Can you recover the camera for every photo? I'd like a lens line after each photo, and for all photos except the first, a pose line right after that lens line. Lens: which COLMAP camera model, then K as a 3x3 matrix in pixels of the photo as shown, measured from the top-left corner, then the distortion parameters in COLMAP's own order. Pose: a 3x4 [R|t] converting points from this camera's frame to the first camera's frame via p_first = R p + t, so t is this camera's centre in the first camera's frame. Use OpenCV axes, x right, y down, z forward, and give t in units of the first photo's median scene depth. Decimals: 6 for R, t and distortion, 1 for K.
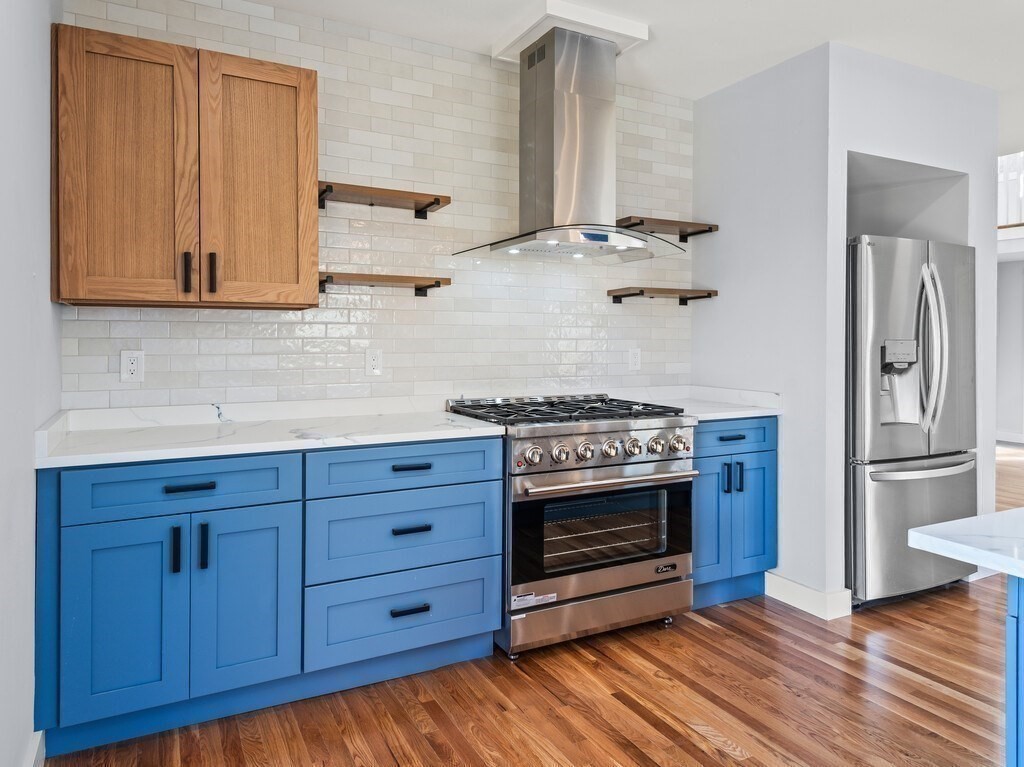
lens RADIAL K [[679.8, 0, 500.4], [0, 679.8, 345.7], [0, 0, 1]] dist [0.037317, -0.014739]
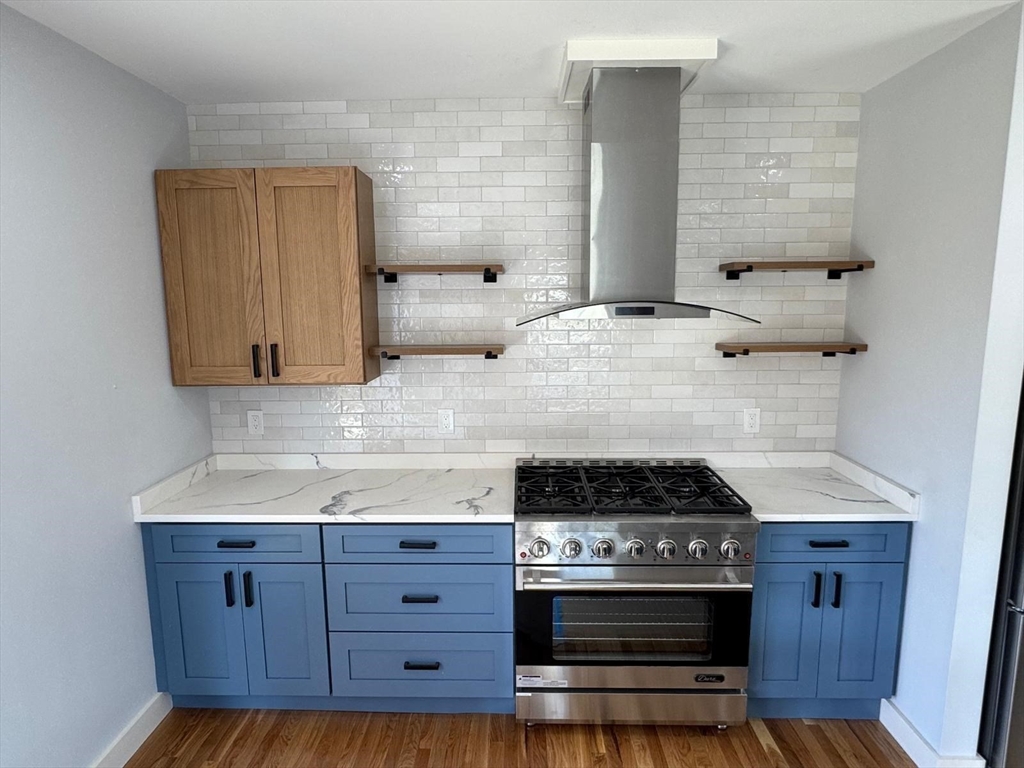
lens RADIAL K [[603.0, 0, 507.2], [0, 603.0, 383.9], [0, 0, 1]] dist [-0.001478, 0.000400]
pose [[0.874816, 0.062694, -0.480382, 0.368387], [0.009036, 0.989307, 0.145569, -0.179055], [0.484371, -0.131687, 0.864895, 0.231989]]
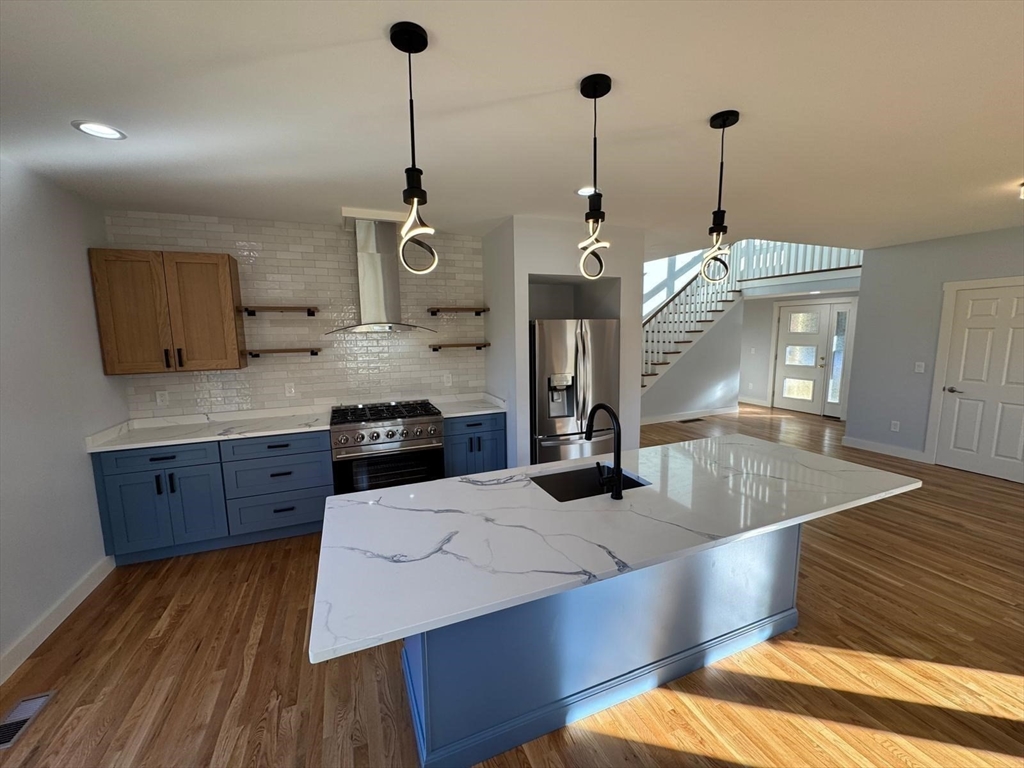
lens RADIAL K [[410.7, 0, 513.1], [0, 410.7, 382.7], [0, 0, 1]] dist [-0.002151, 0.000289]
pose [[0.995613, -0.006903, -0.093313, 0.613138], [0.018254, 0.992442, 0.121347, -0.137824], [0.091770, -0.122518, 0.988214, -0.154160]]
